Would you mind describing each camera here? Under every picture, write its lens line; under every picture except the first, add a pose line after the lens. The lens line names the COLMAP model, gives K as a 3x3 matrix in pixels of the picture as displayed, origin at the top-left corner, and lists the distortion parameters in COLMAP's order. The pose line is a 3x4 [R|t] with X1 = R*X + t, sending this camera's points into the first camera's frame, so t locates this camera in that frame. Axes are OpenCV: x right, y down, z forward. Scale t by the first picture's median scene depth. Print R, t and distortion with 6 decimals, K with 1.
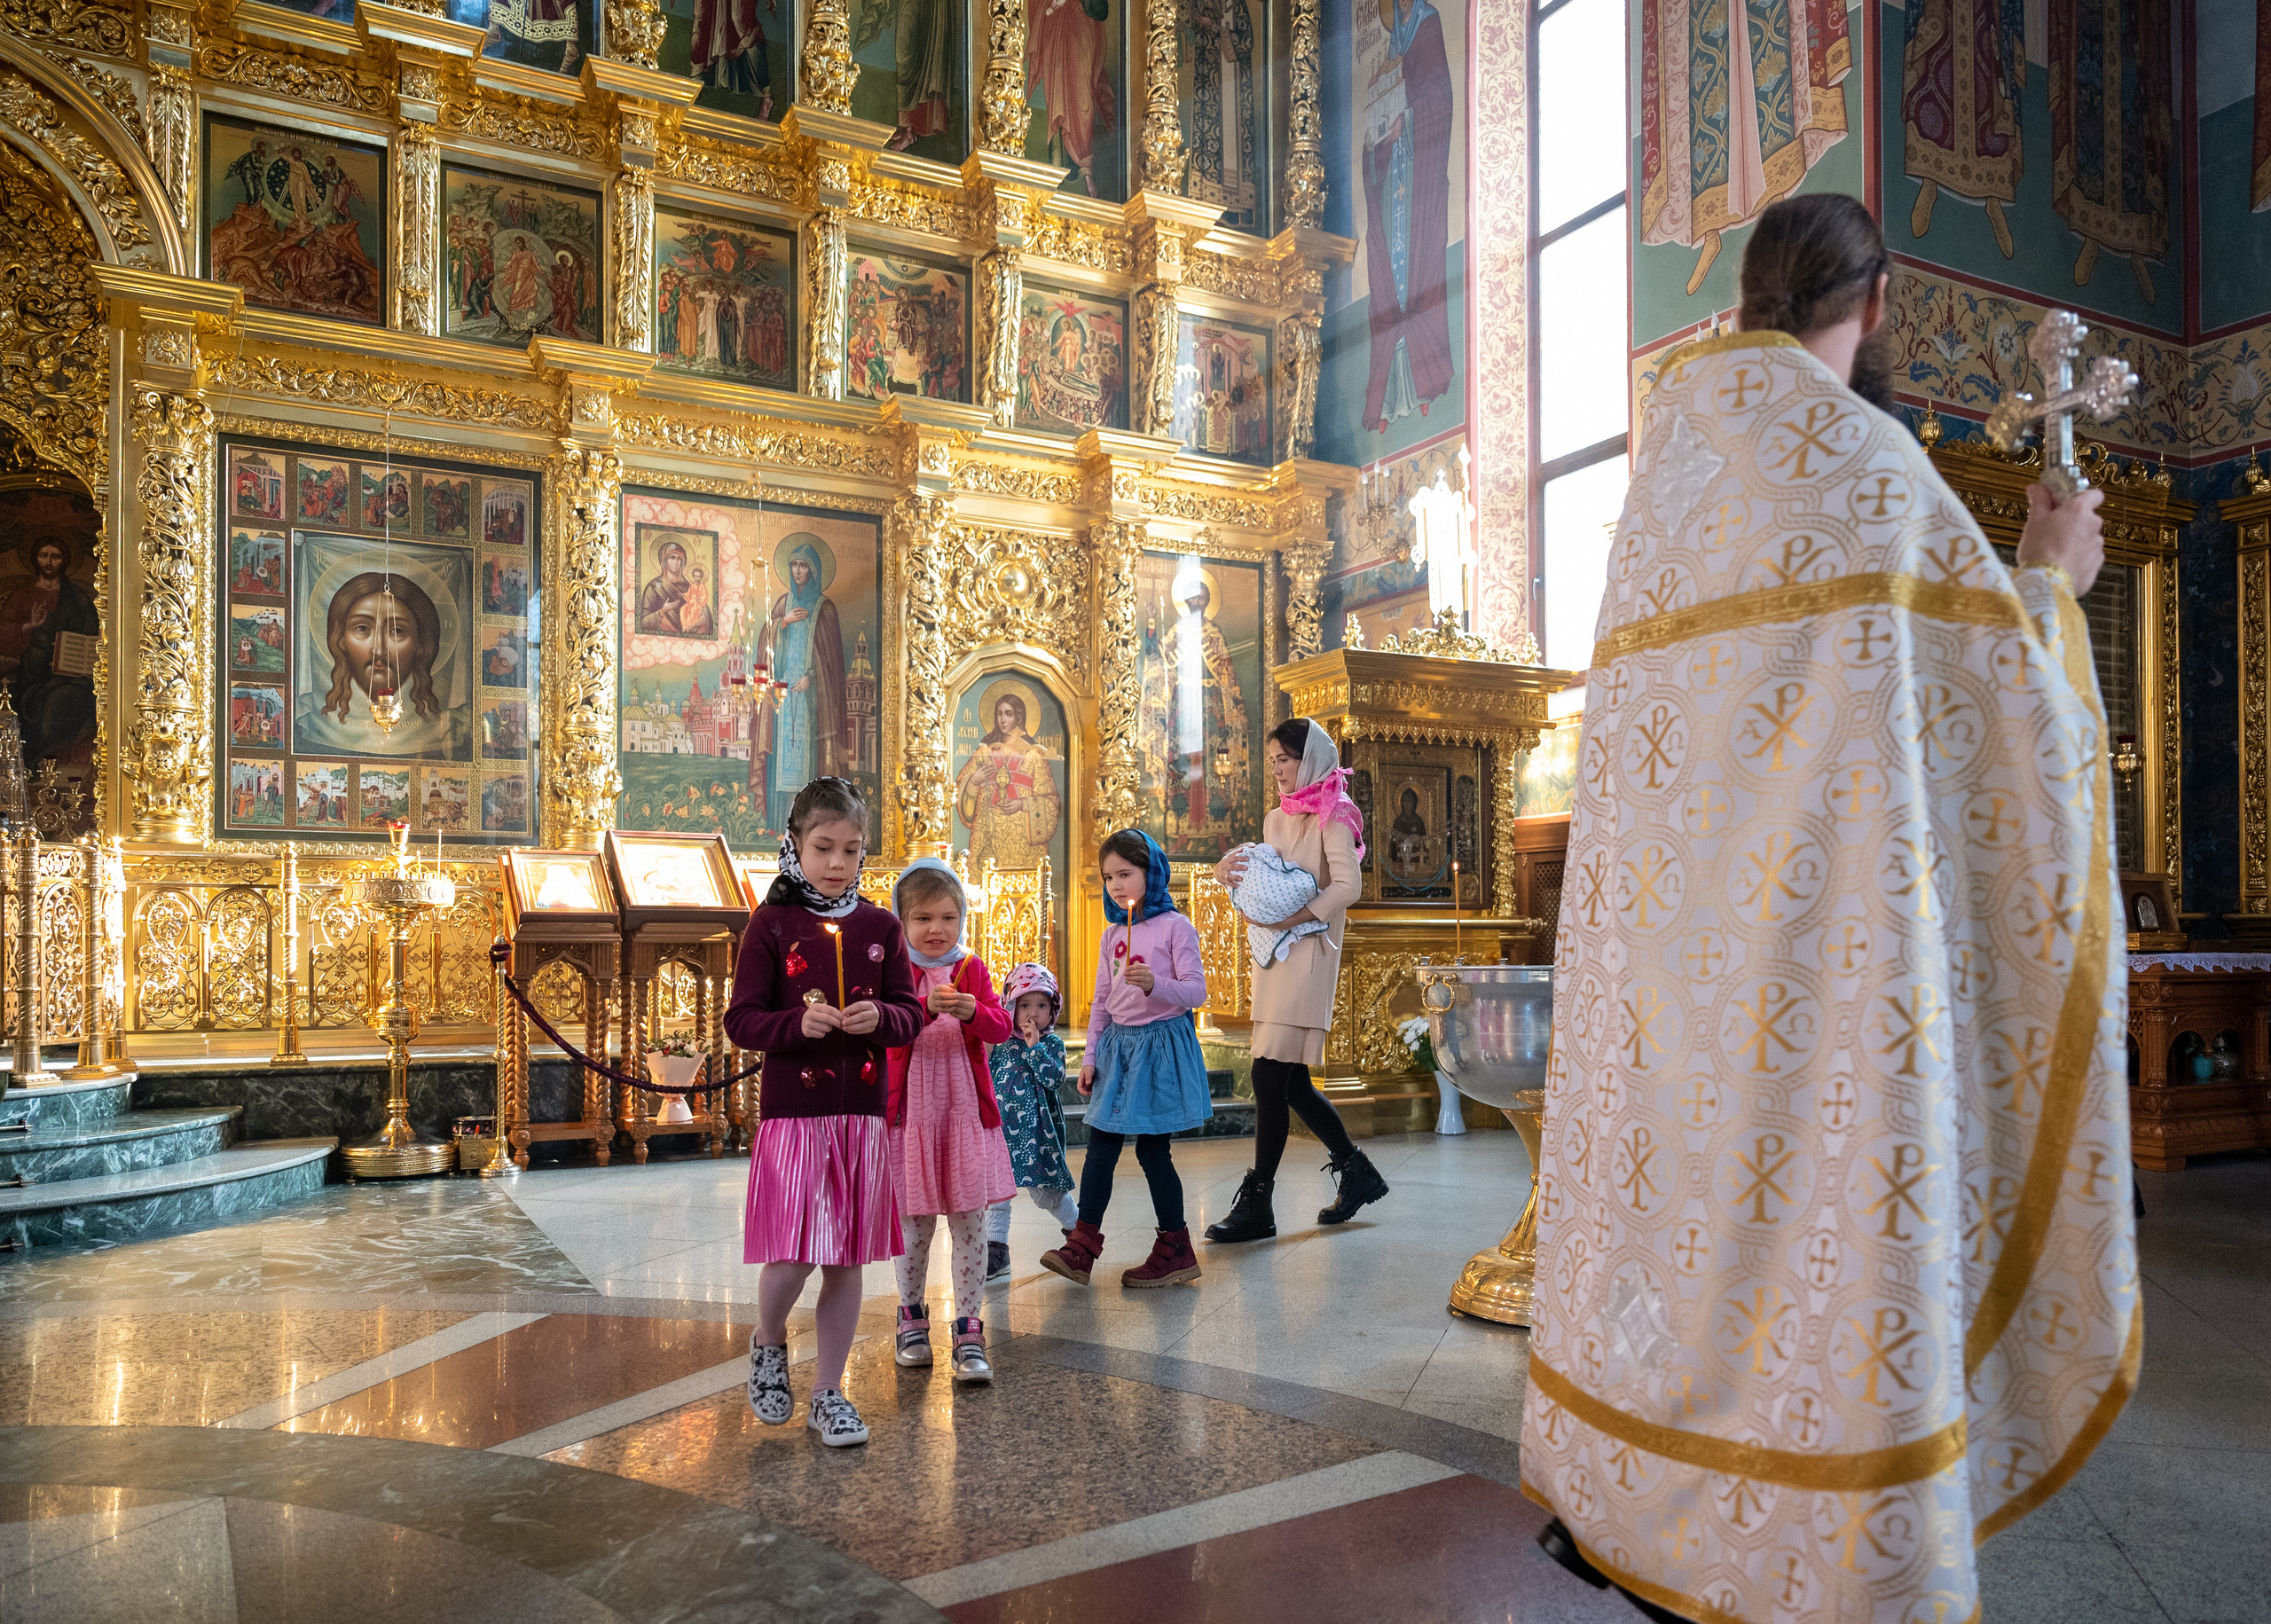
lens RADIAL K [[1608.0, 0, 1136.8], [0, 1608.0, 919.5], [0, 0, 1]] dist [0.004483, -0.002069]
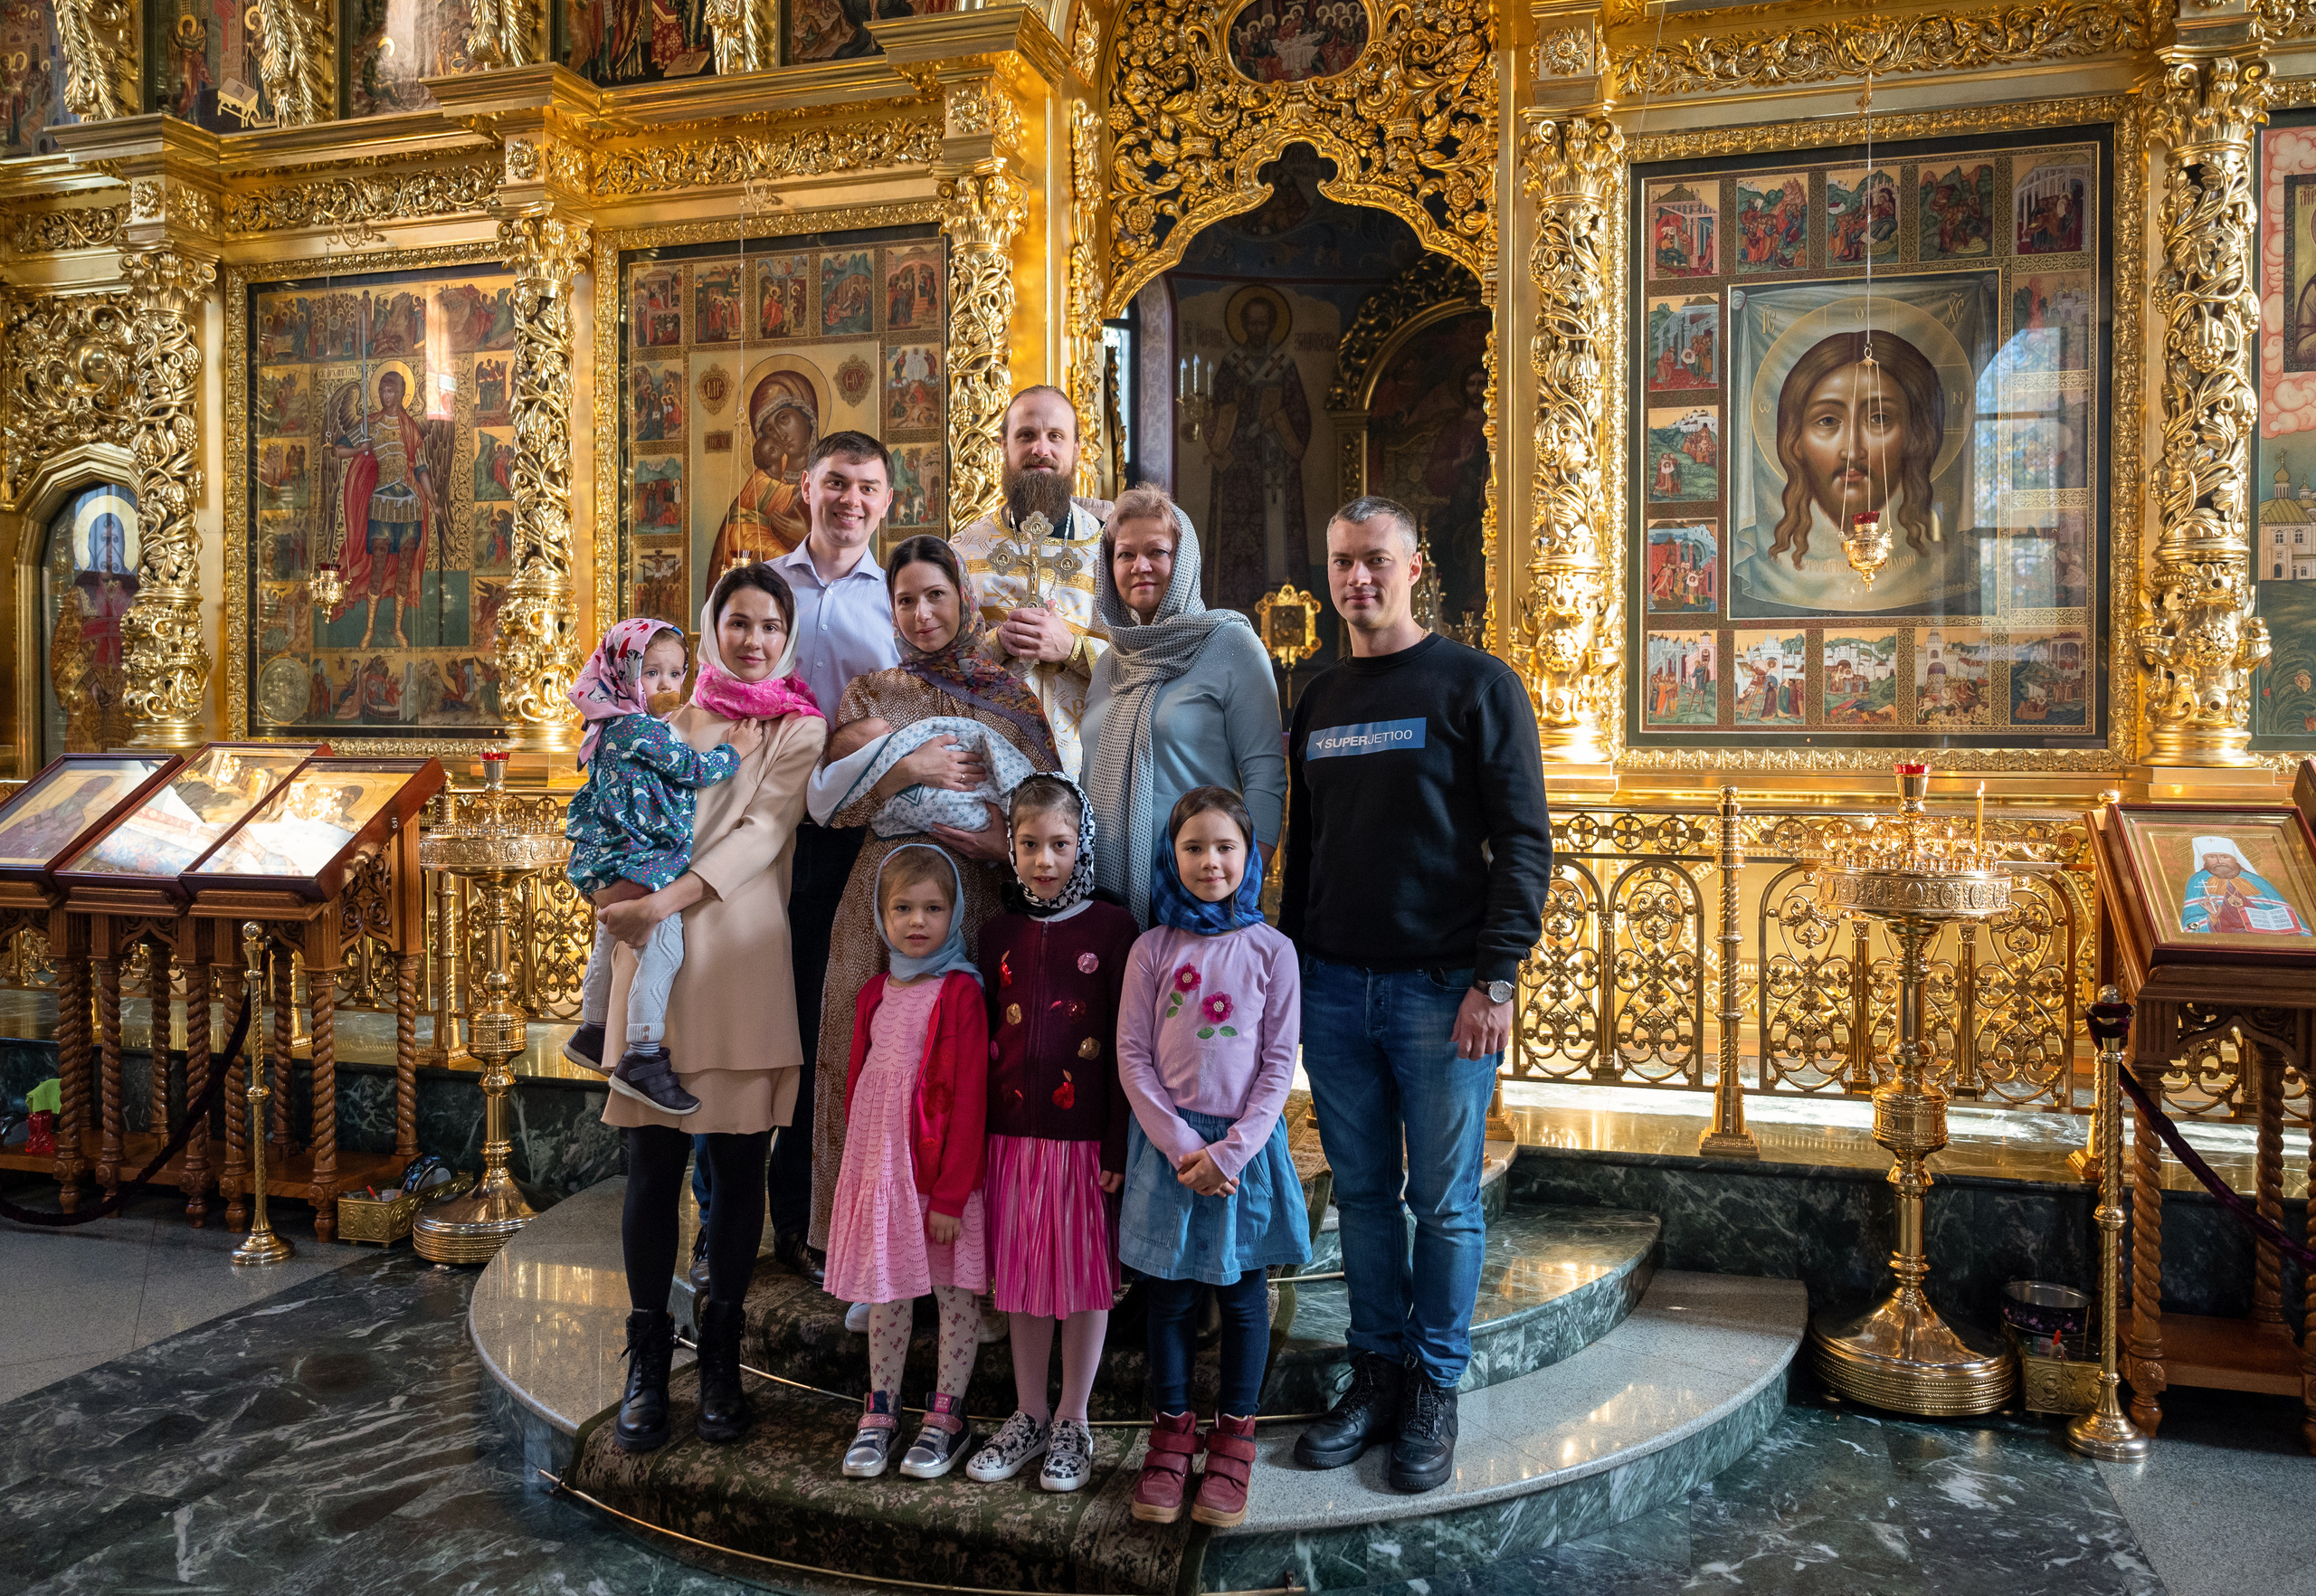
lens RADIAL K [[1680.2, 0, 1227.0], [0, 1680.2, 731.8], [0, 0, 1]] dist [-0.006779, 0.007942]
pose [[0.722494, 0.006369, -0.691348, -0.191190], [0.002783, 0.999923, 0.012119, -0.065752], [0.691372, -0.010680, 0.722420, 0.348543]]
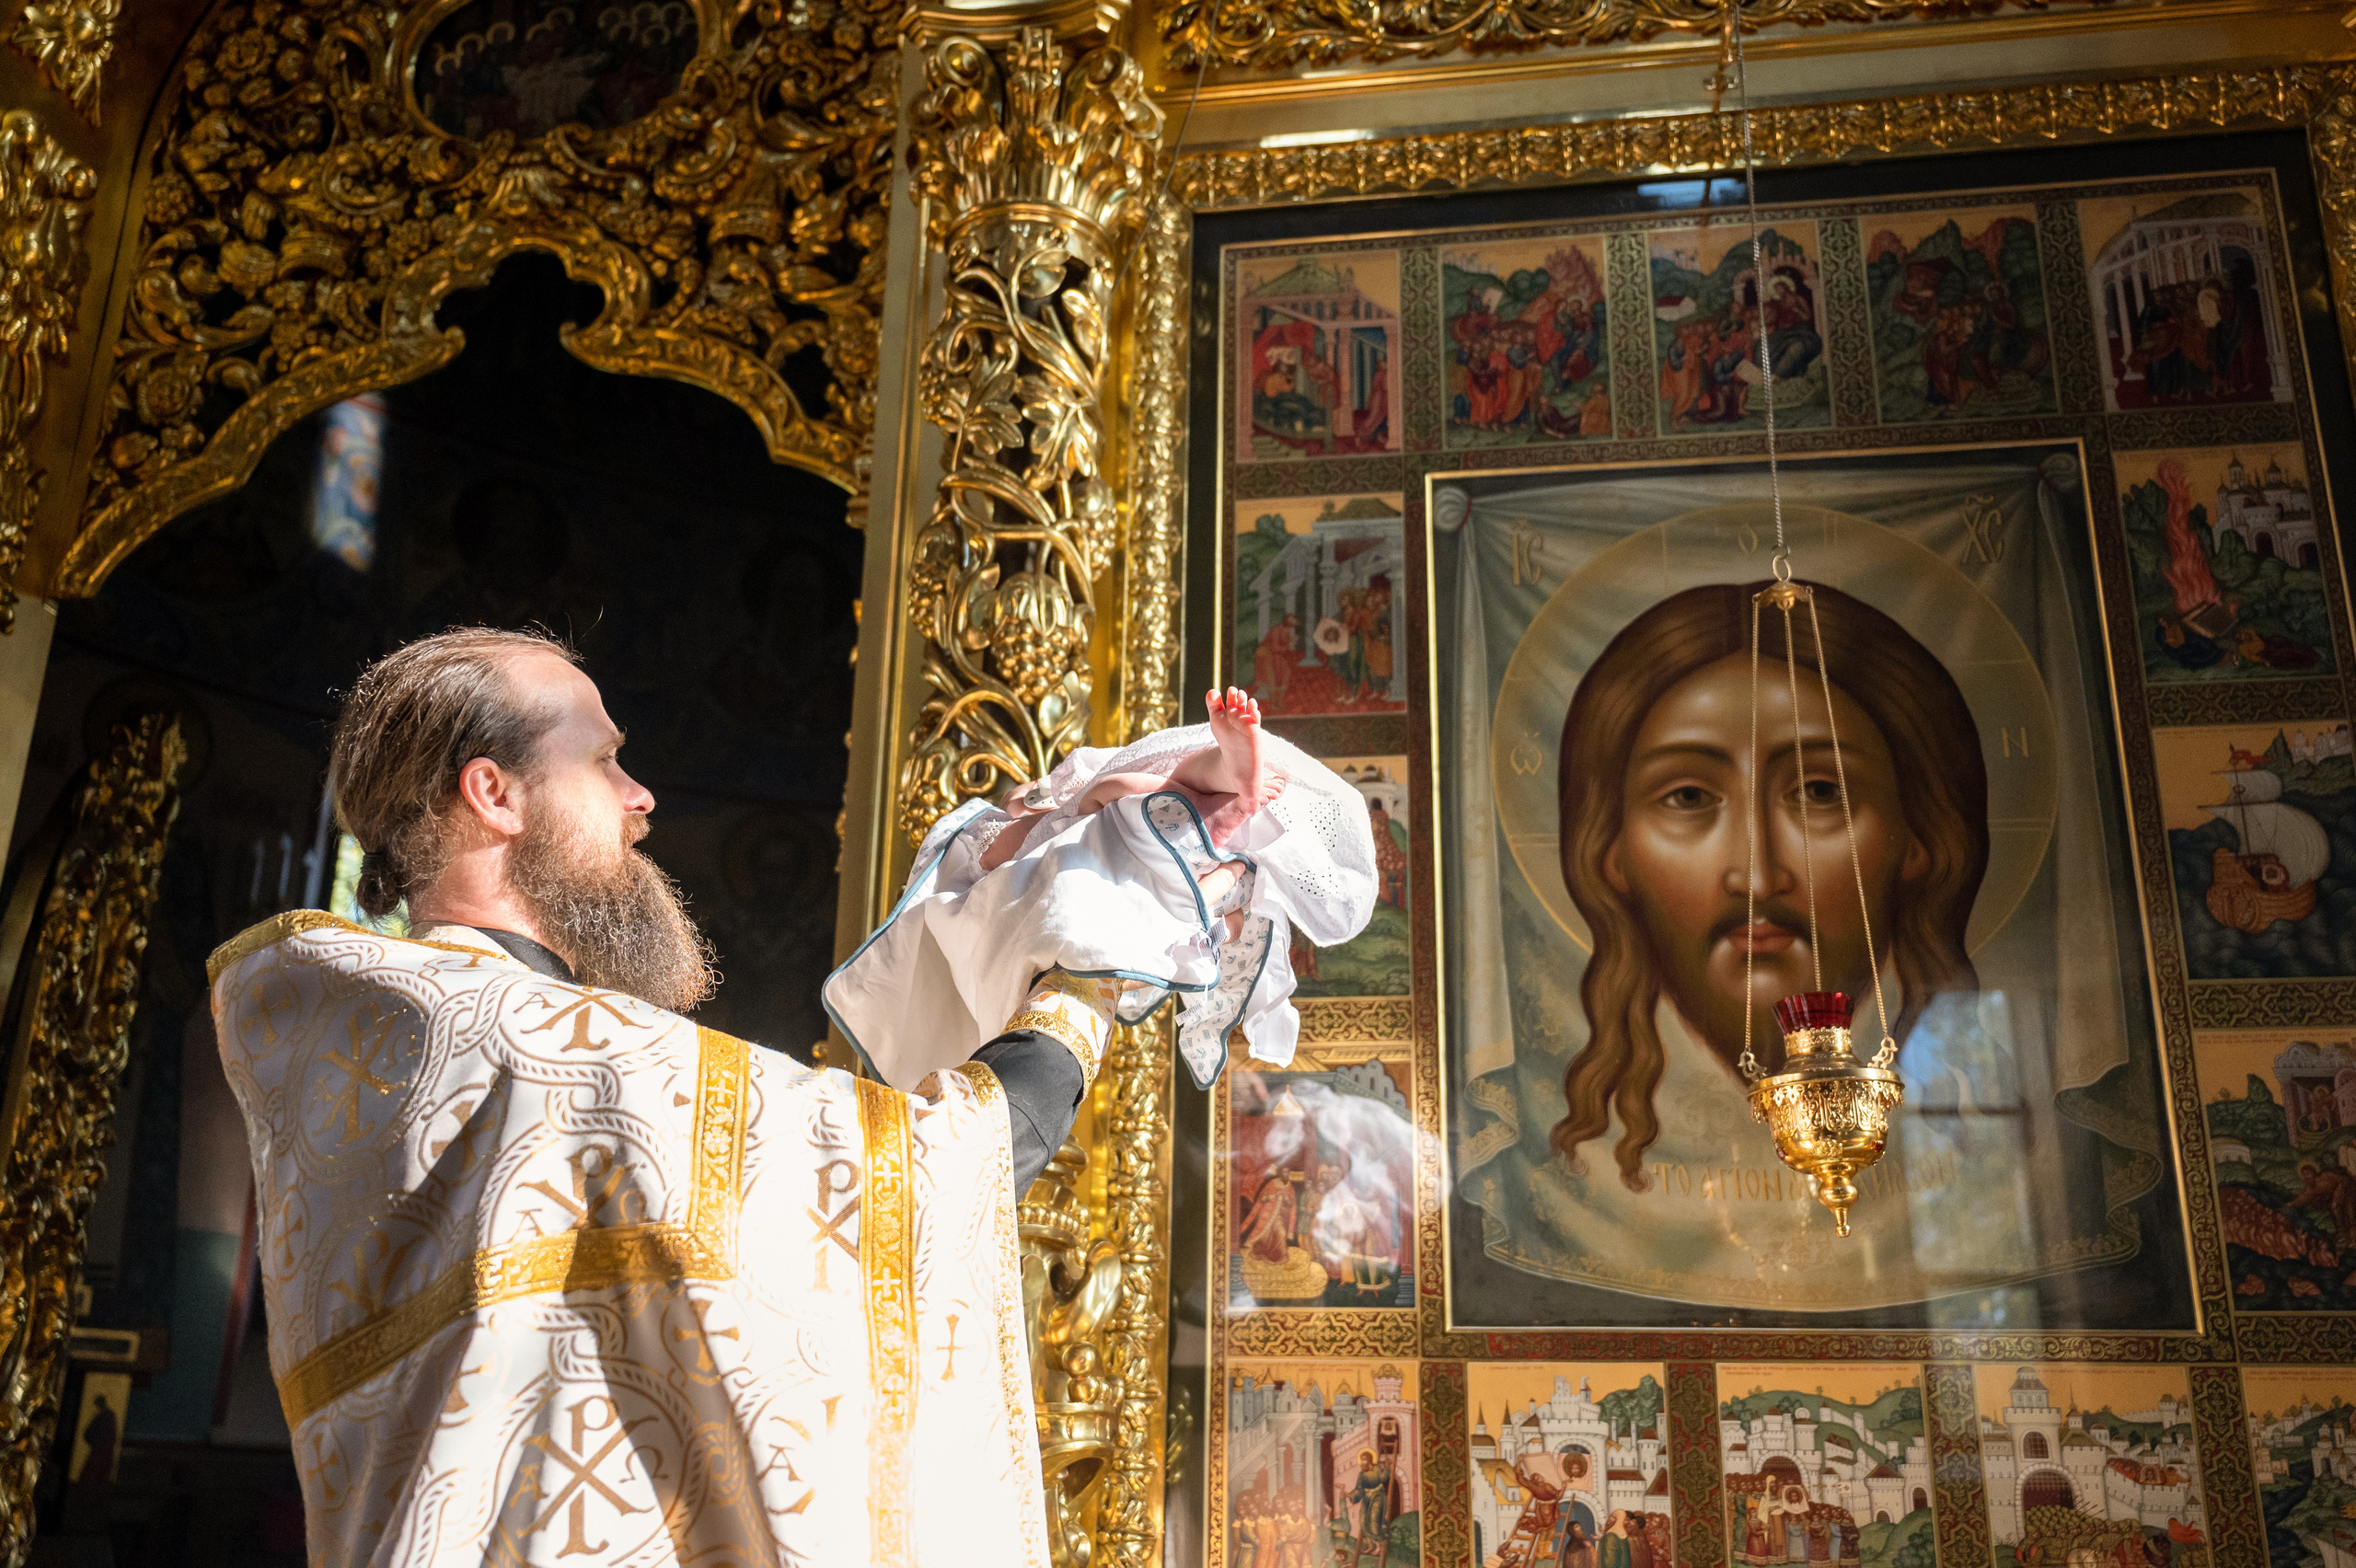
lens RADIAL K [[2112.1, 0, 1182.5], [0, 2112.1, 782.2], [0, 0, 1]] dist [-0.000356, -0.012152]
pose [[0.794106, -0.189954, -0.577332, -0.366942], [-0.015490, 0.943271, -0.331662, -0.076342], [0.607581, 0.272317, 0.746115, 0.734279]]
